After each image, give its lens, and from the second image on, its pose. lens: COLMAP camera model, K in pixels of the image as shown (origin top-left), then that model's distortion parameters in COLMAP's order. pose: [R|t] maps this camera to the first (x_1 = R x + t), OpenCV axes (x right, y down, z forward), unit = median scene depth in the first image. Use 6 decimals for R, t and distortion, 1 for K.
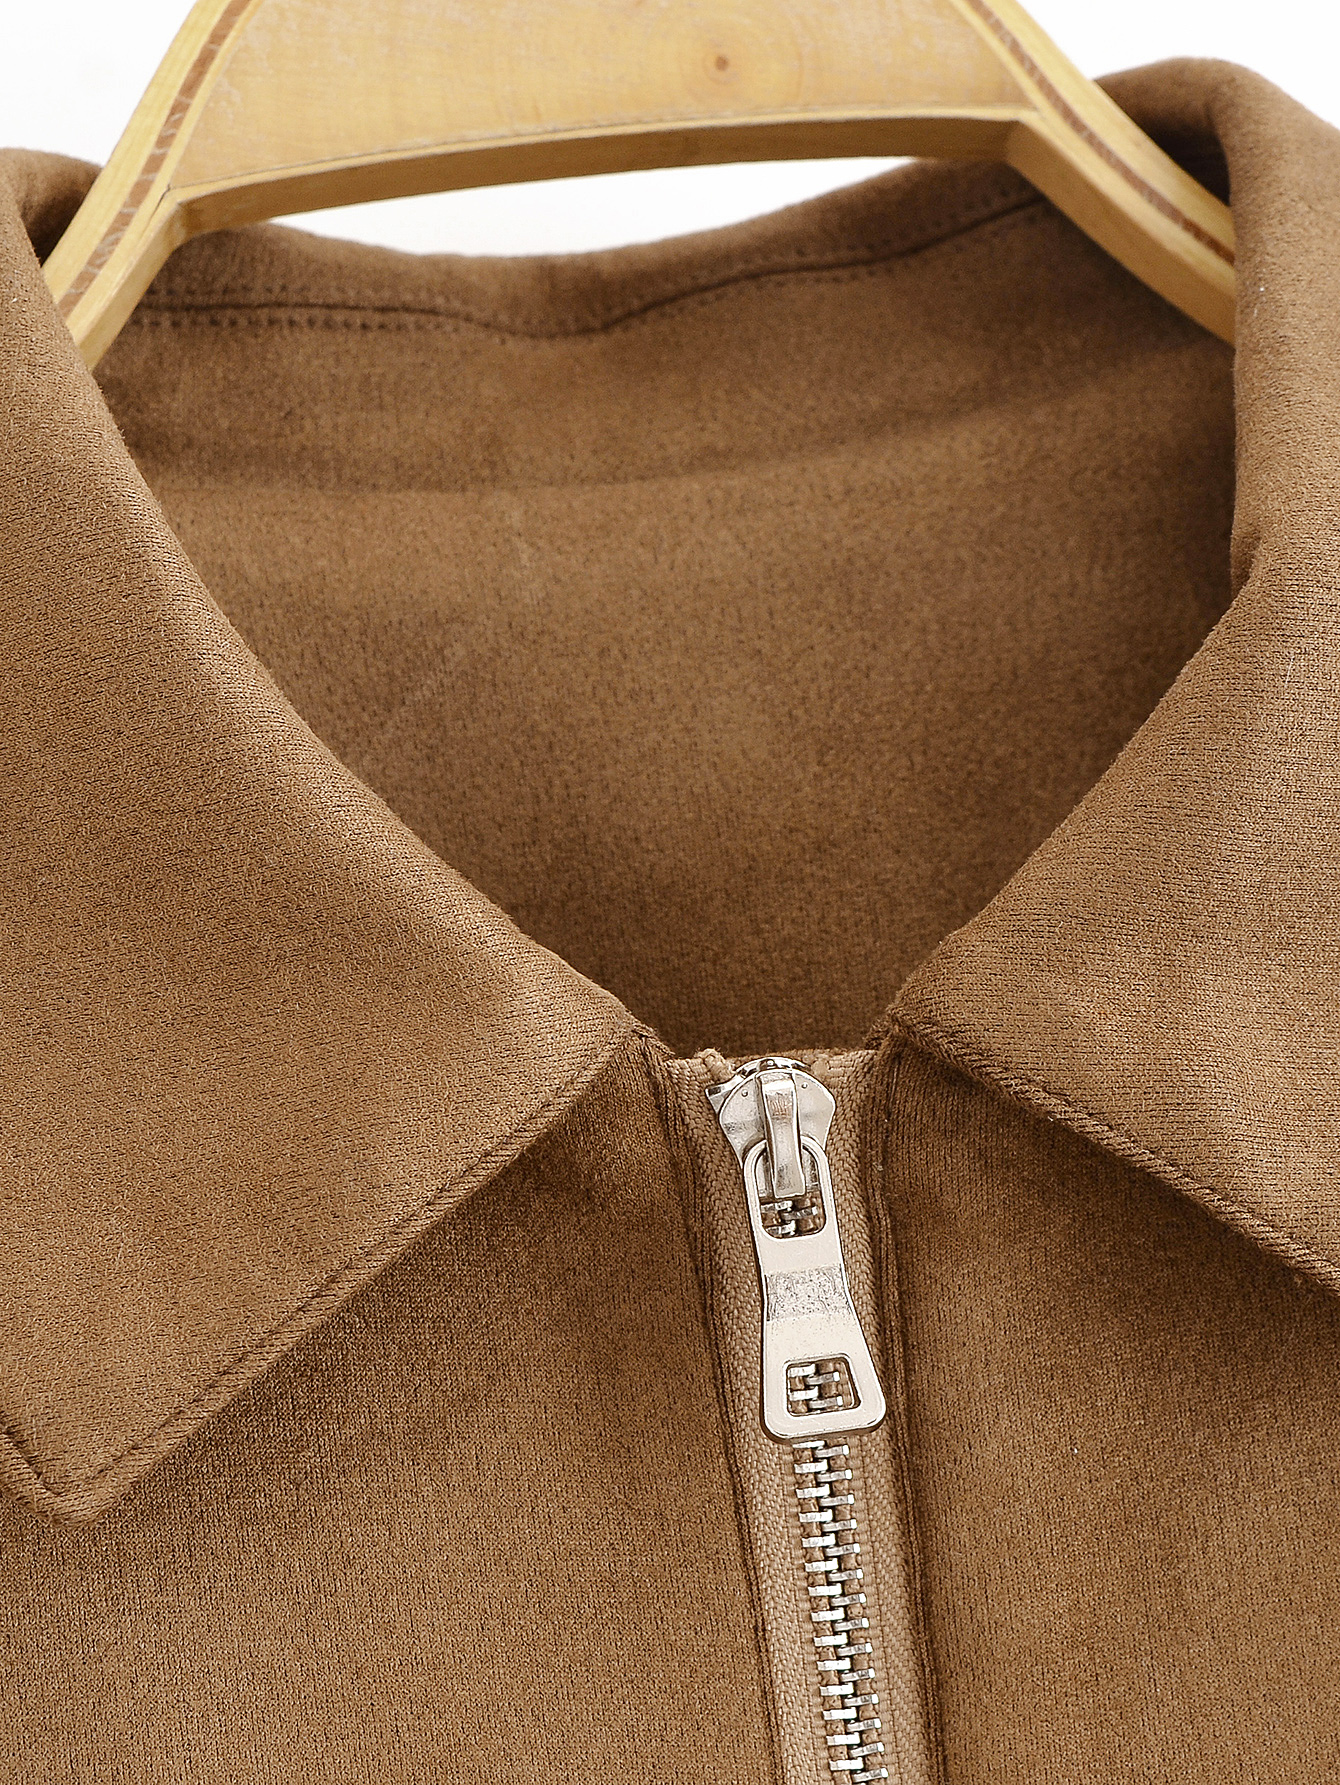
lens RADIAL K [[5161.8, 0, 673.7], [0, 5161.8, 897.3], [0, 0, 1]] dist [0.109199, 0.000000]
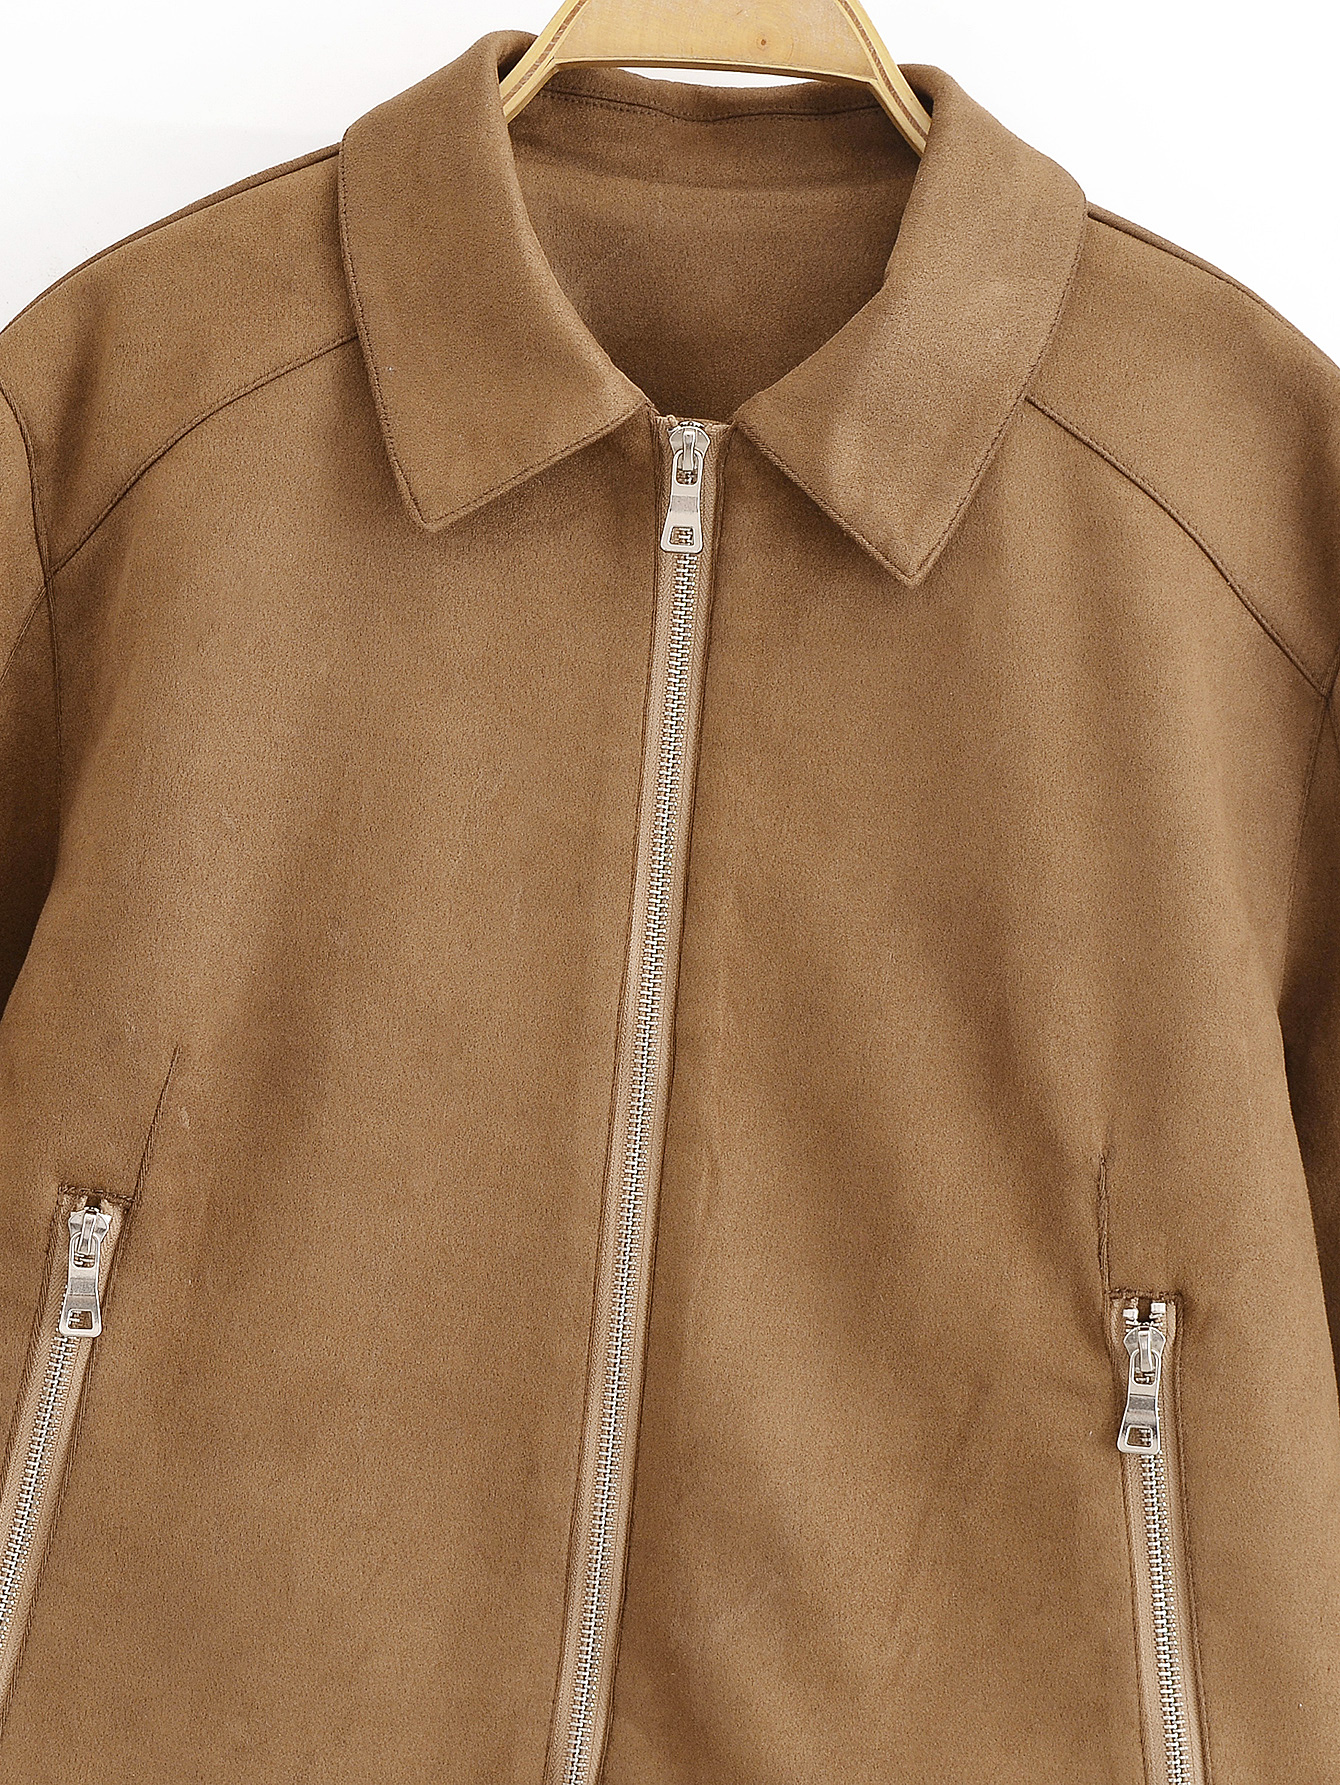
lens RADIAL K [[3529.3, 0, 672.7], [0, 3529.3, 894.7], [0, 0, 1]] dist [-0.034291, 0.000000]
pose [[0.975674, 0.204382, -0.079304, 0.204232], [-0.178225, 0.950119, 0.255947, -0.205641], [0.127659, -0.235587, 0.963432, -0.898418]]
